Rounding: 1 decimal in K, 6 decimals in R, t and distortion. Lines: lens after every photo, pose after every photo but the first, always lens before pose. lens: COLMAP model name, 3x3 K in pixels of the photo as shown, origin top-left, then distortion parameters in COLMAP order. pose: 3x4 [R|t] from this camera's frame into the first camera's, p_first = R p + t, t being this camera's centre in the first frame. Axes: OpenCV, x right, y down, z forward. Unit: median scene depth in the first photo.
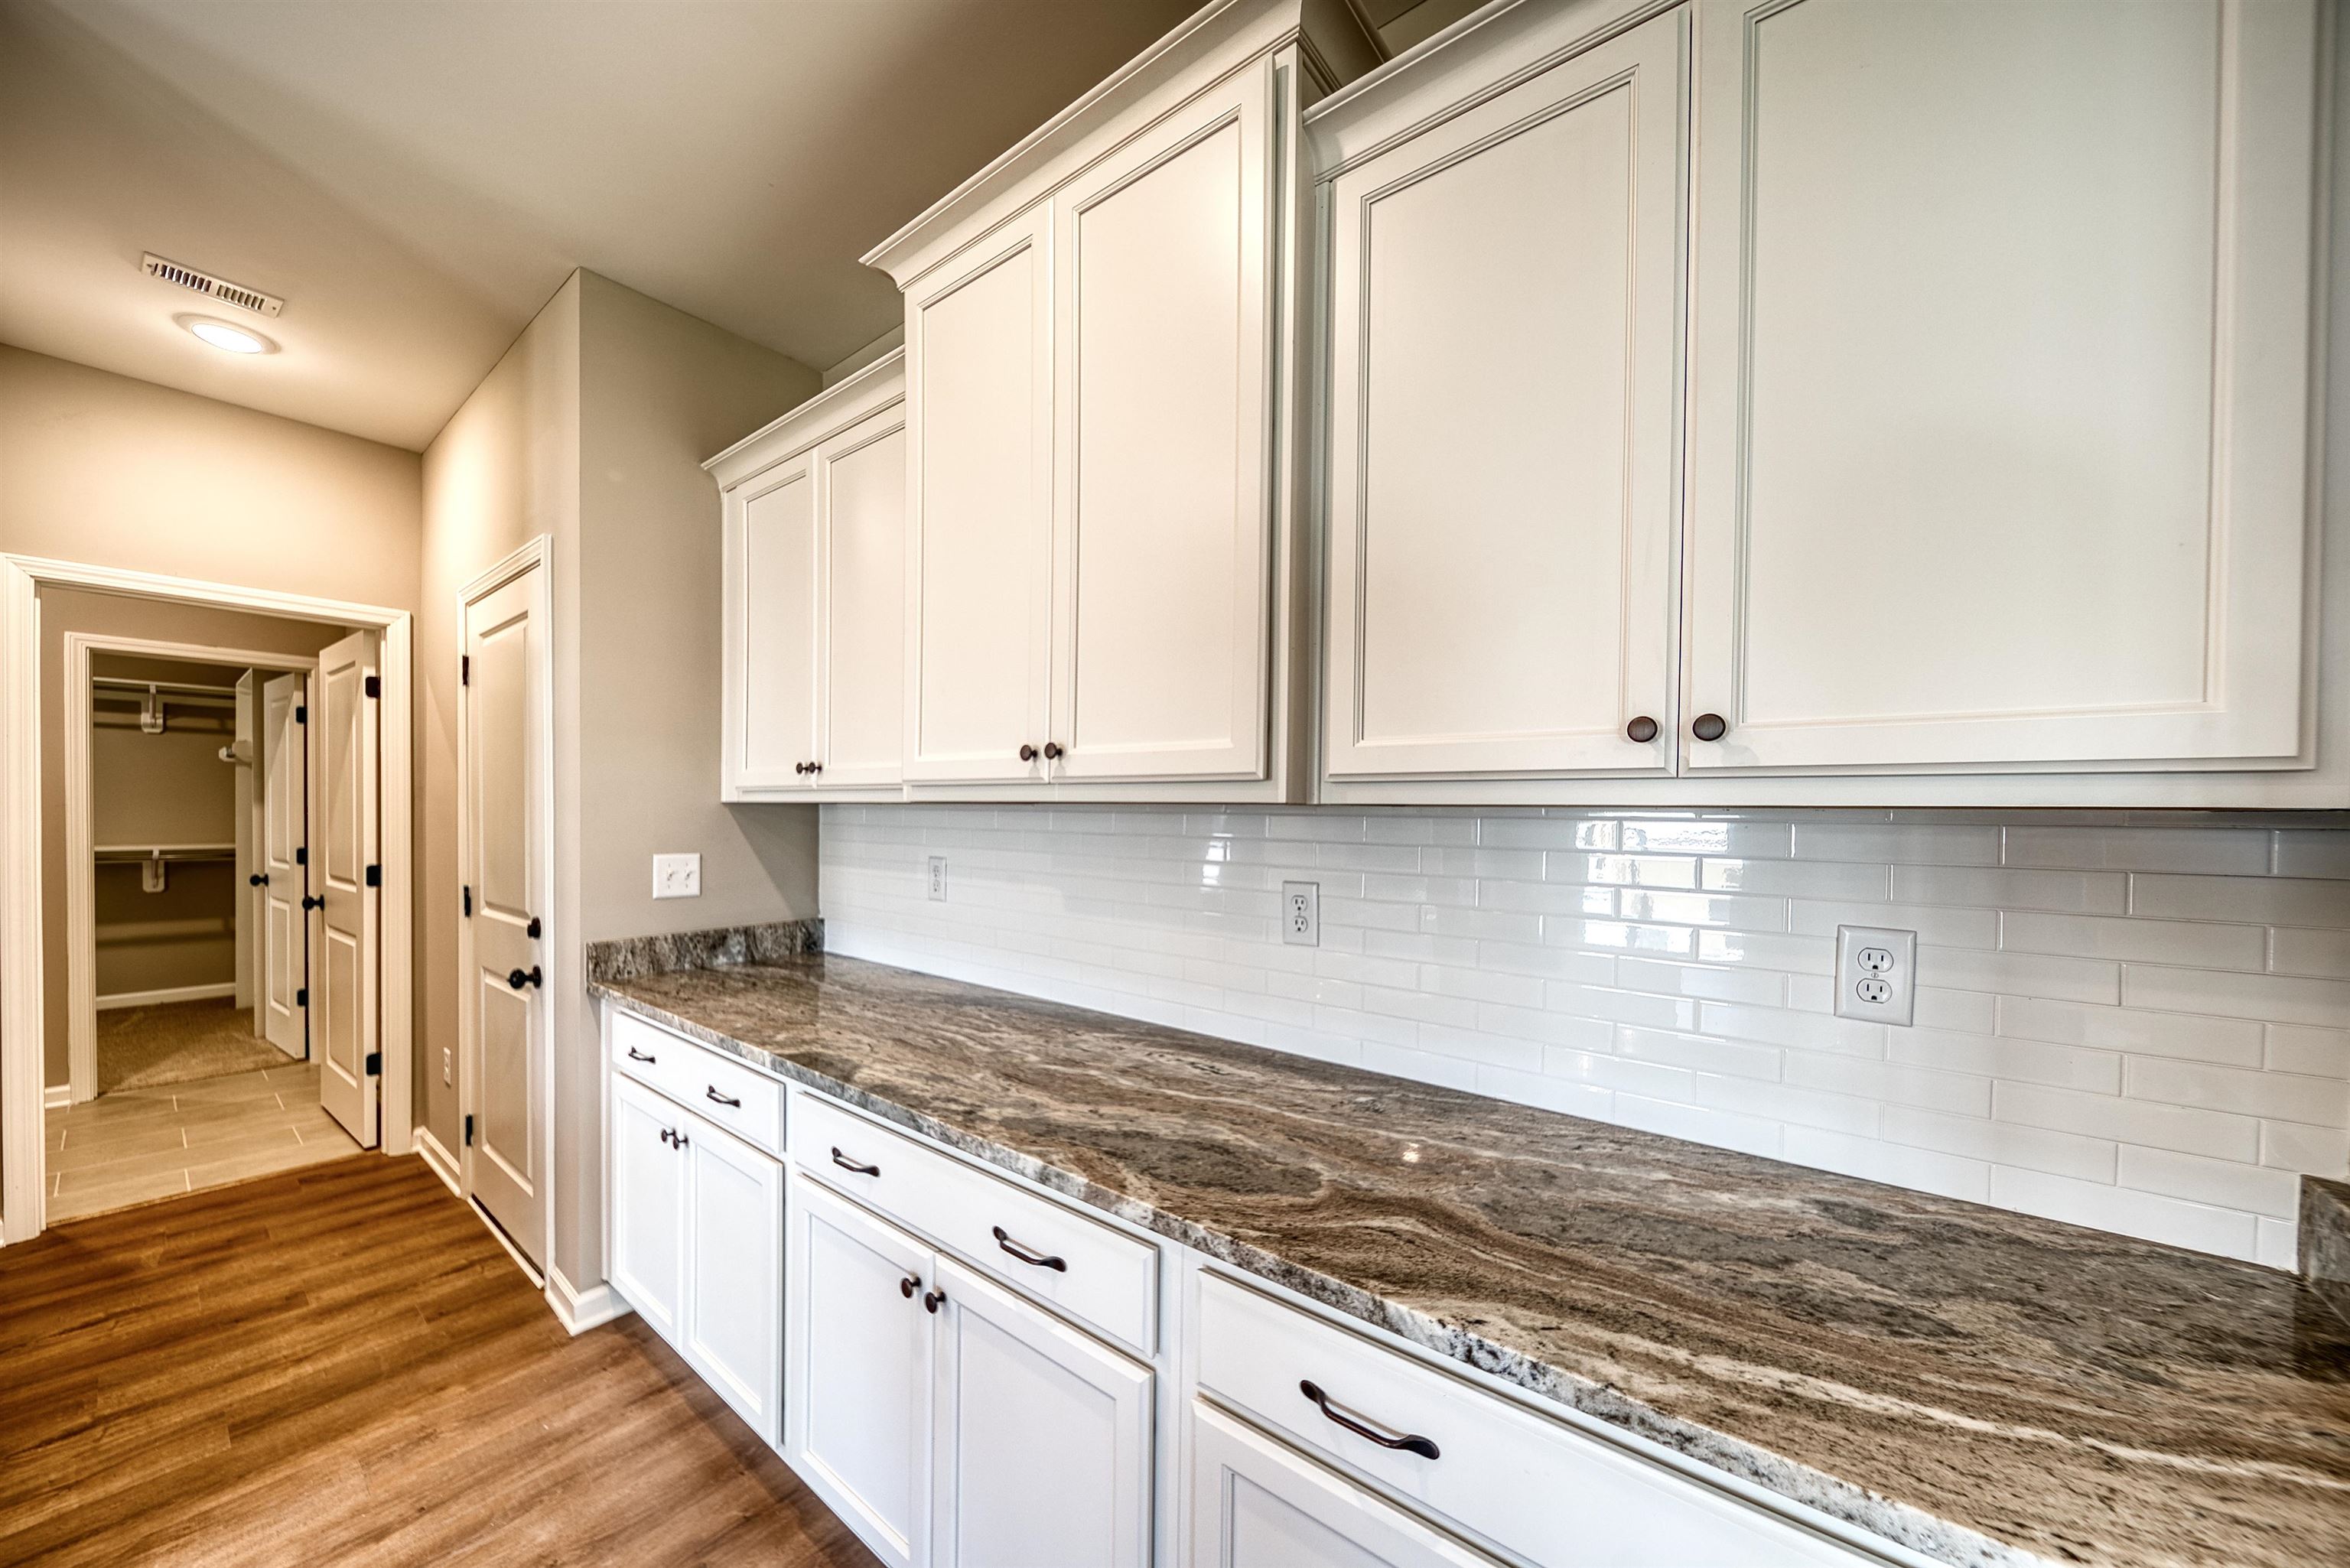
lens RADIAL K [[828.8, 0, 1168.3], [0, 828.8, 819.7], [0, 0, 1]] dist [0.000412, -0.000076]
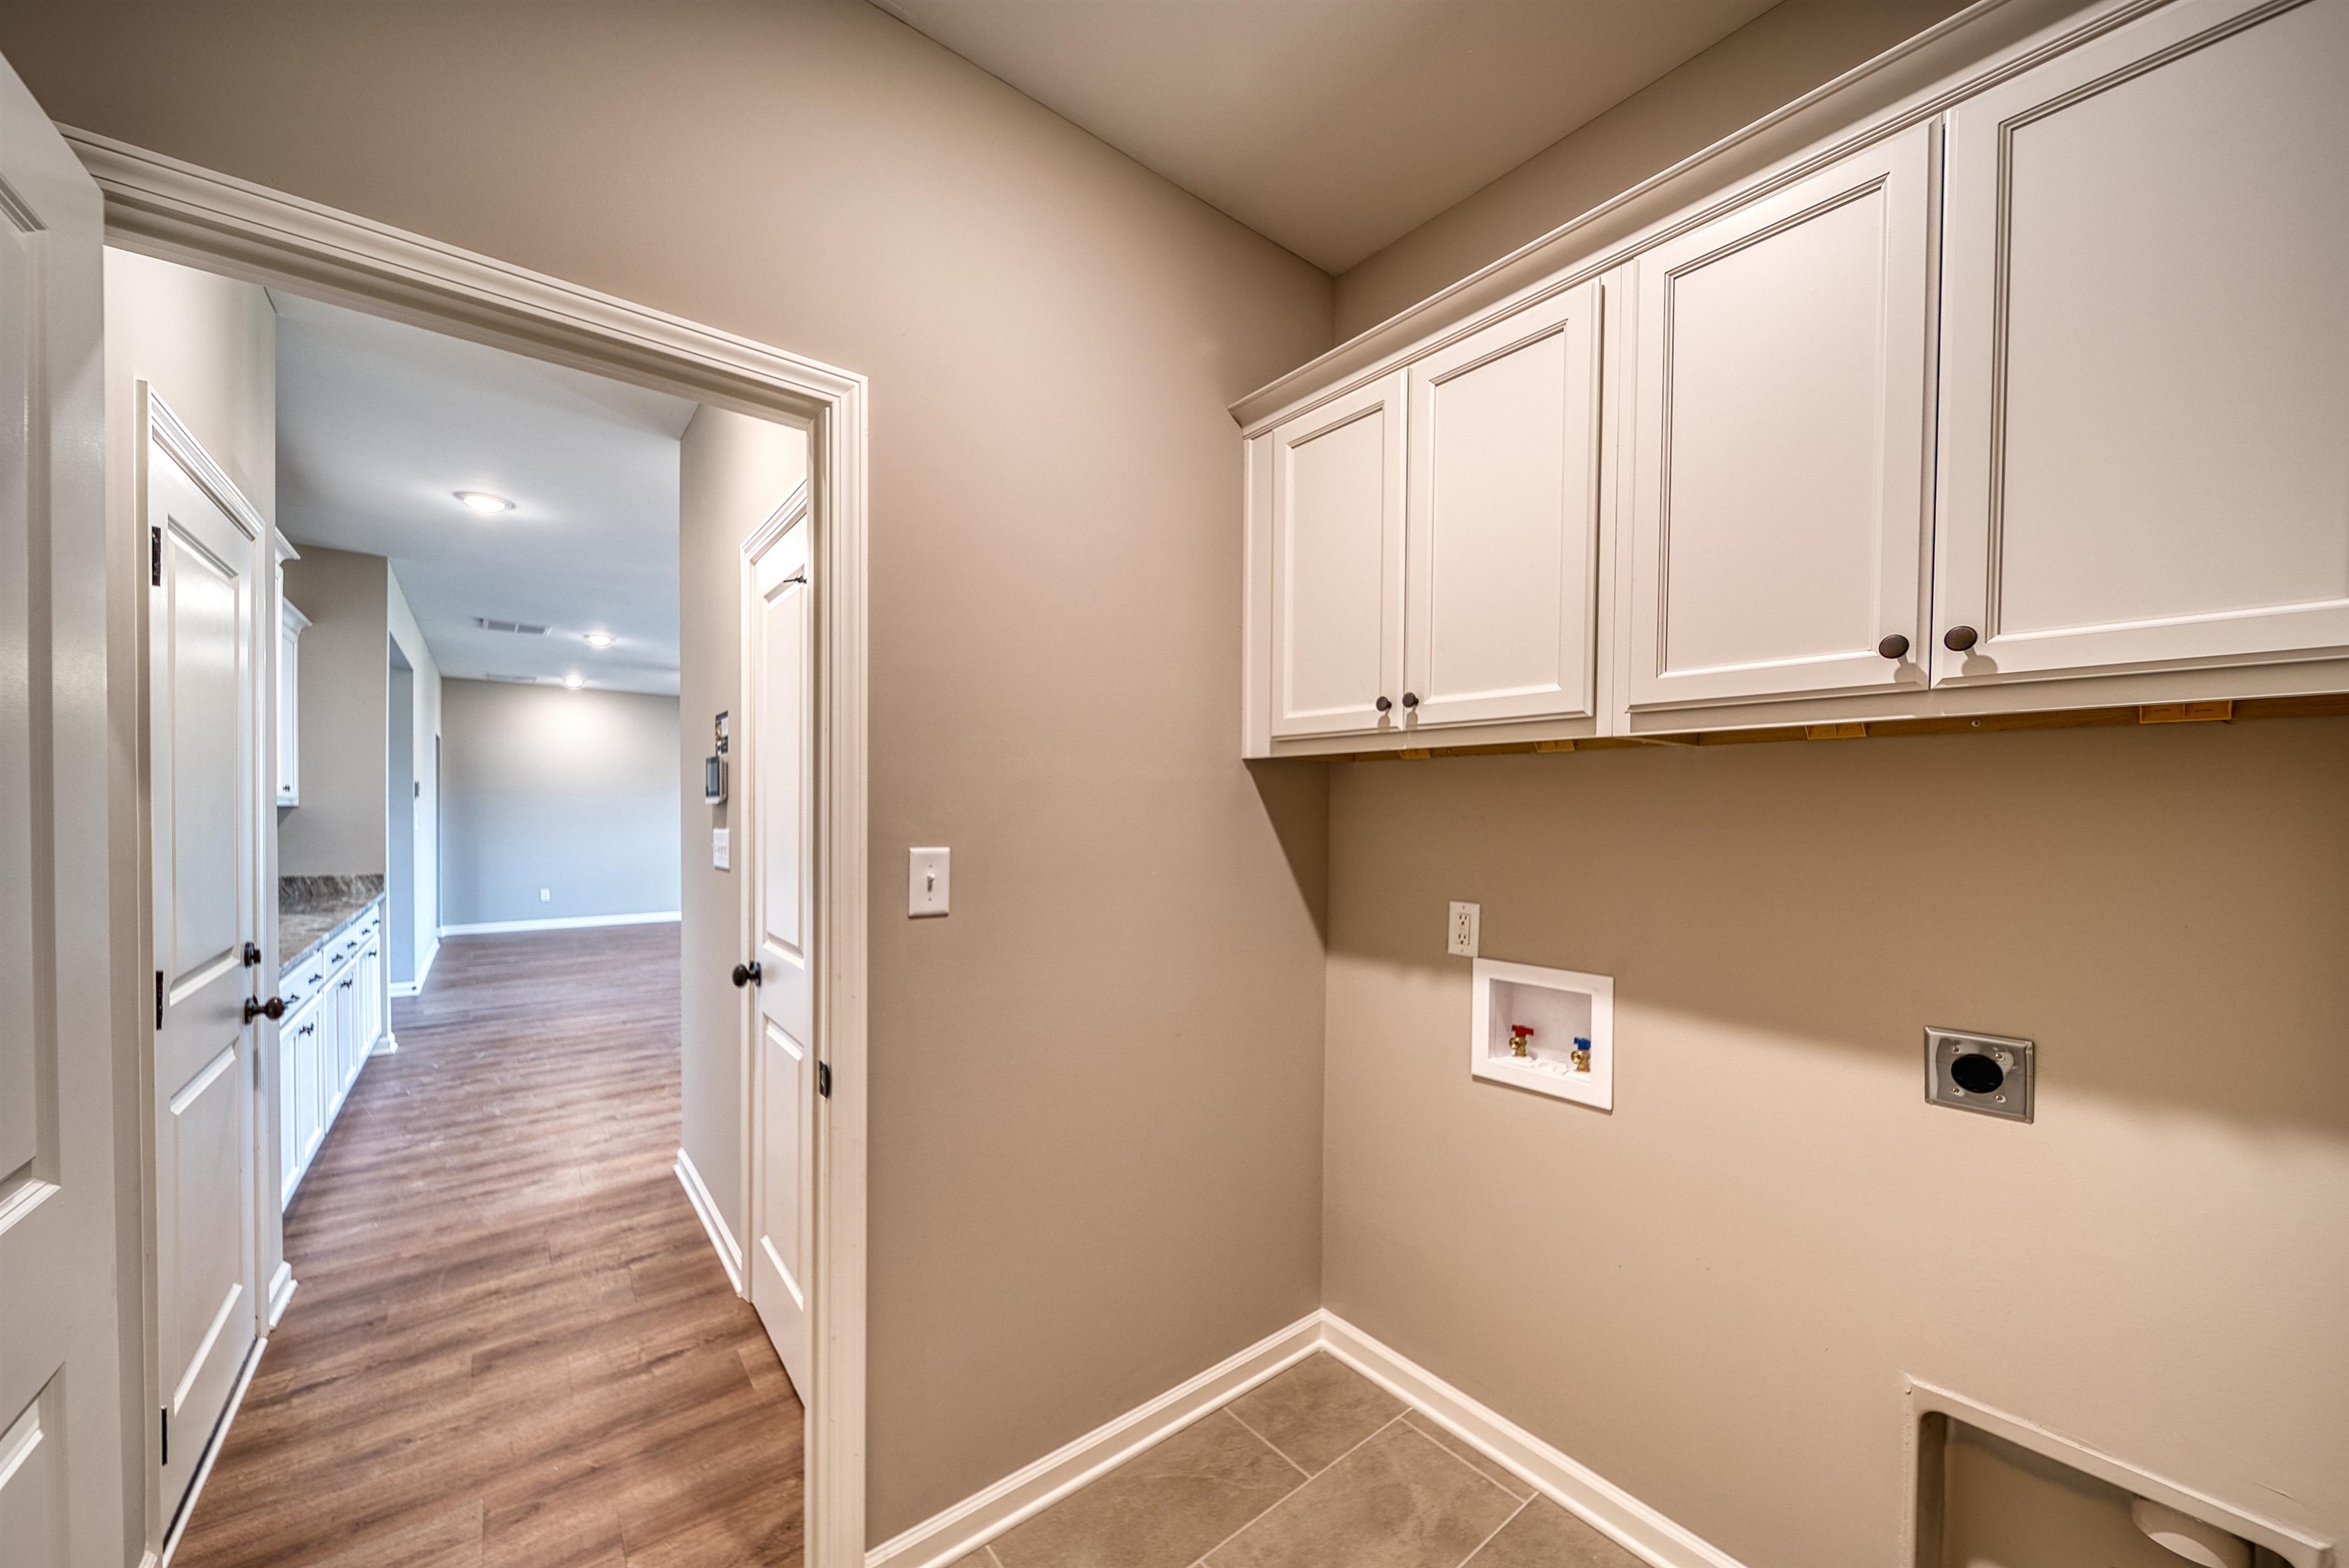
lens RADIAL K [[835.6, 0, 1170.1], [0, 835.6, 821.1], [0, 0, 1]] dist [-0.001863, -0.000450]
pose [[-0.975881, -0.013770, 0.217870, -2.200279], [-0.006324, 0.999373, 0.034835, -0.049221], [-0.218214, 0.032617, -0.975356, 1.901066]]
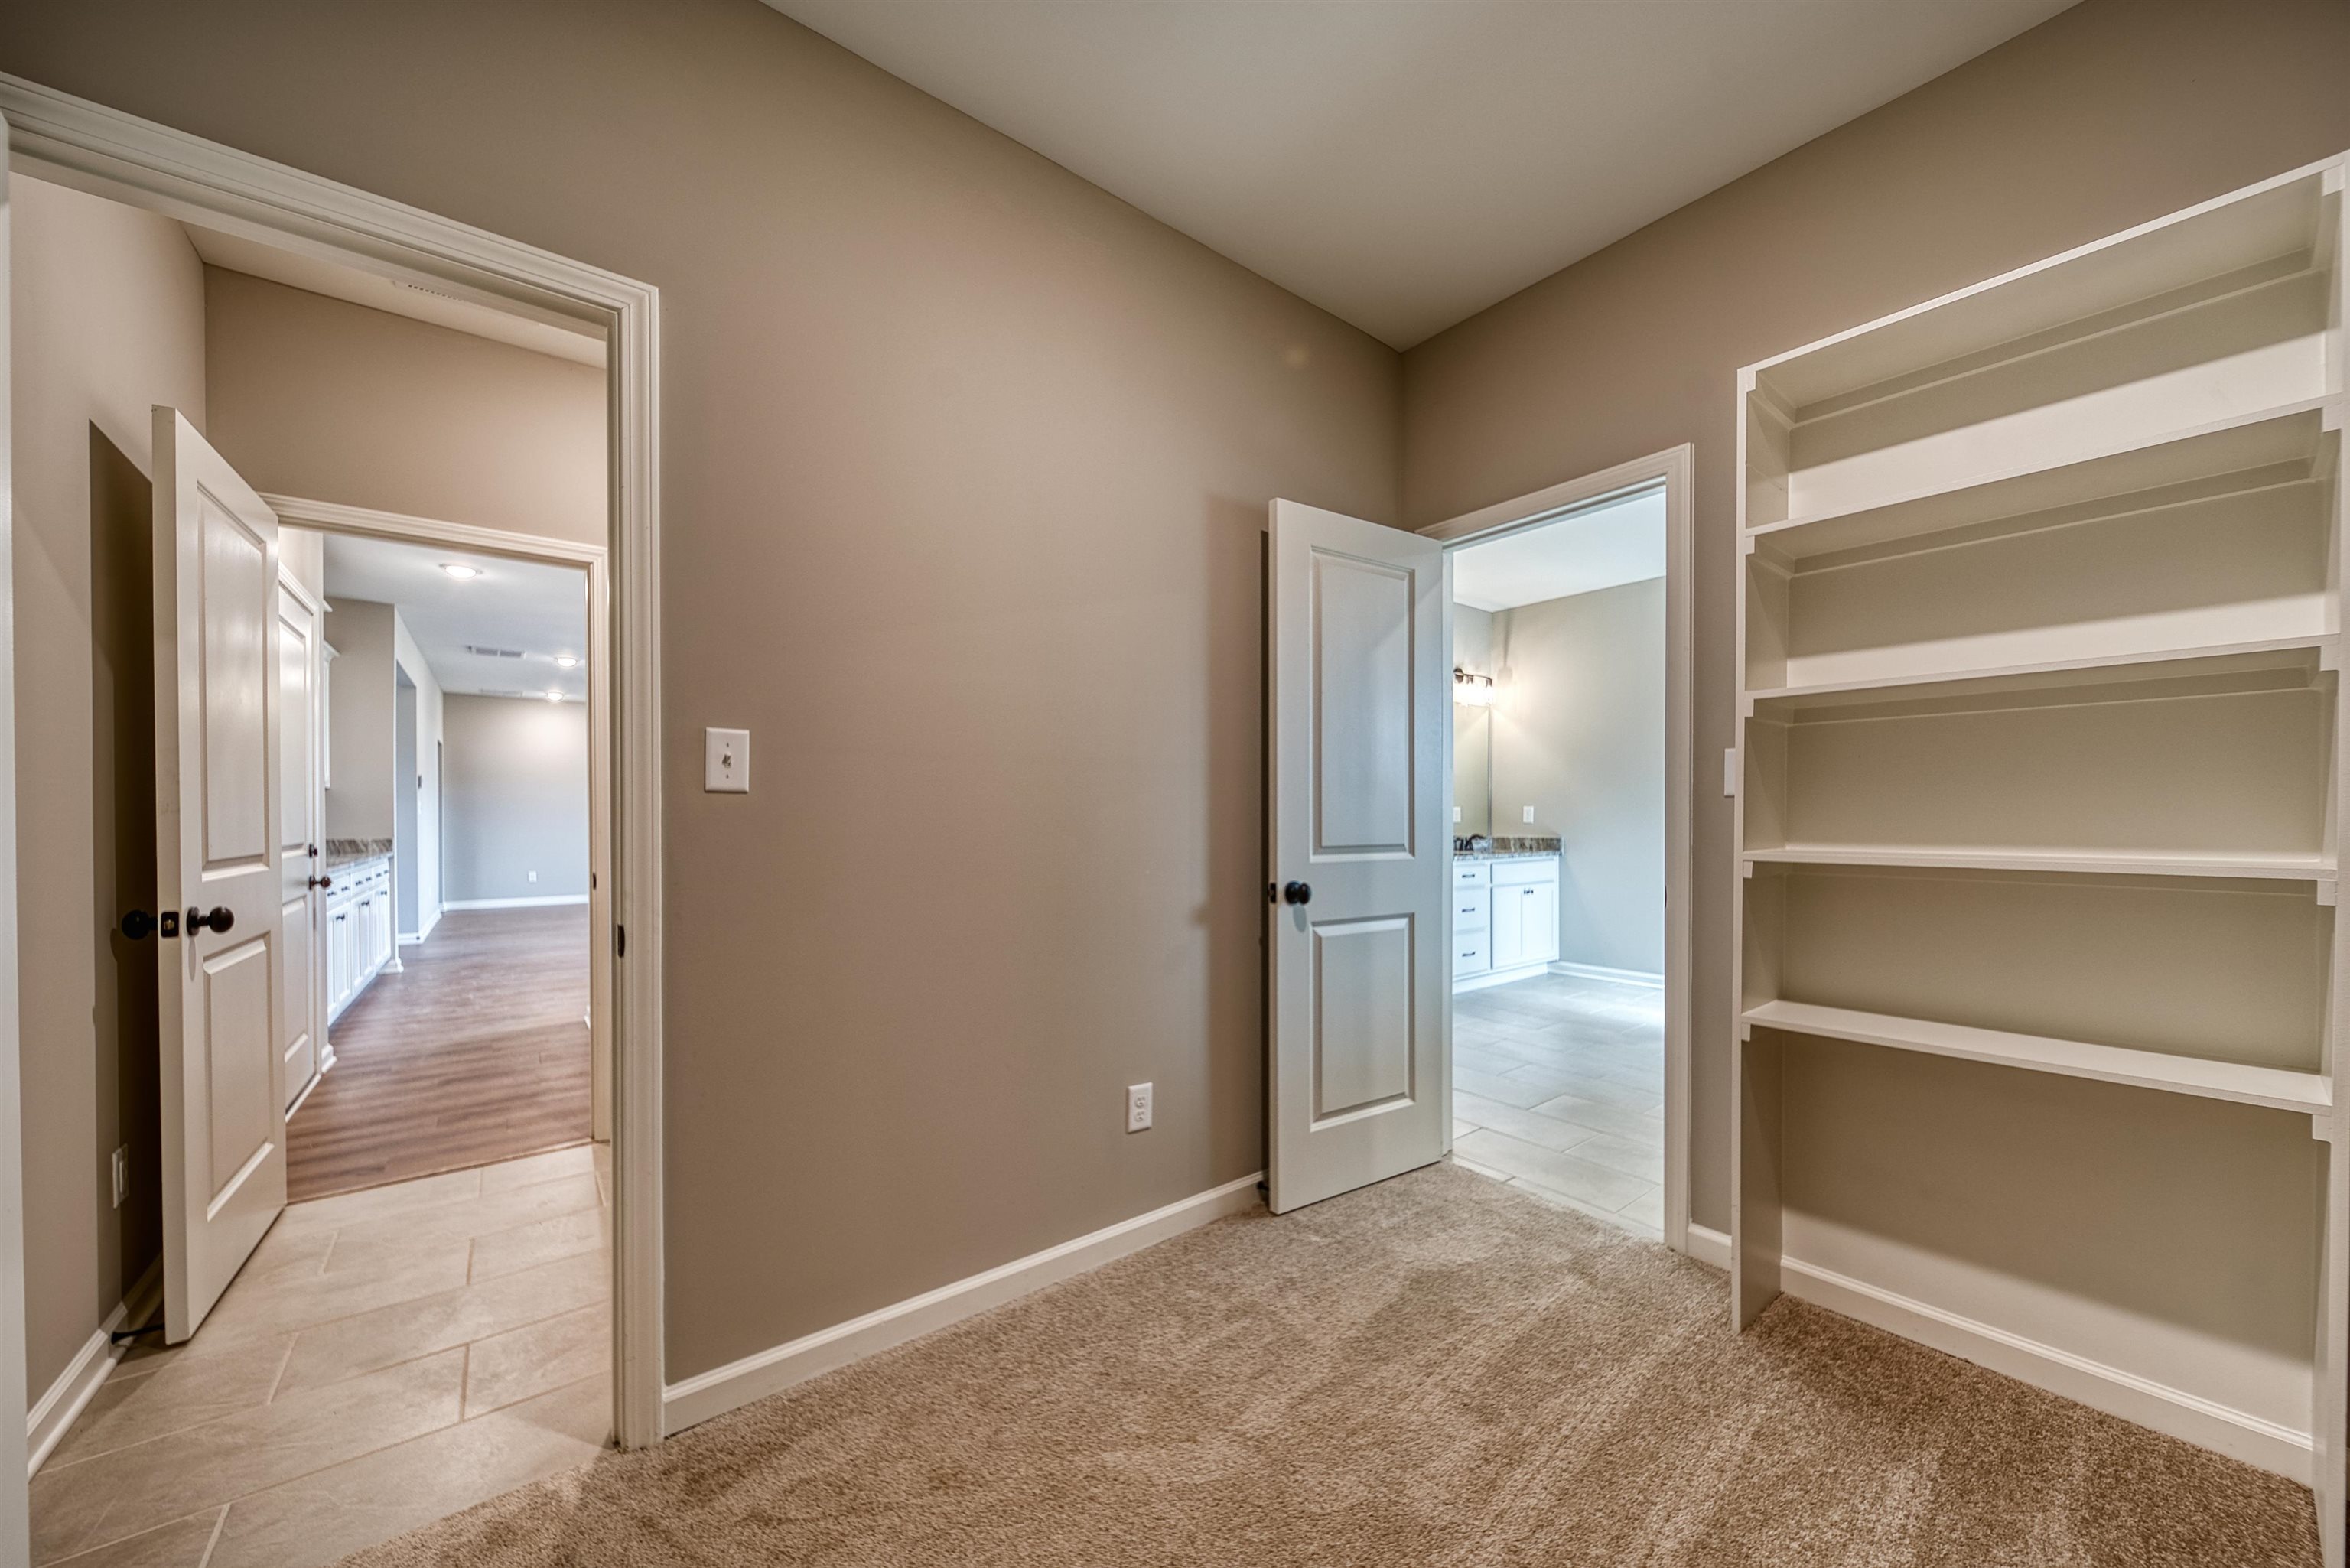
lens RADIAL K [[828.8, 0, 1168.3], [0, 828.8, 819.7], [0, 0, 1]] dist [0.000412, -0.000076]
pose [[-0.974075, -0.000743, 0.226222, -3.101948], [0.005325, 0.999642, 0.026211, 0.054213], [-0.226161, 0.026736, -0.973723, 2.489636]]
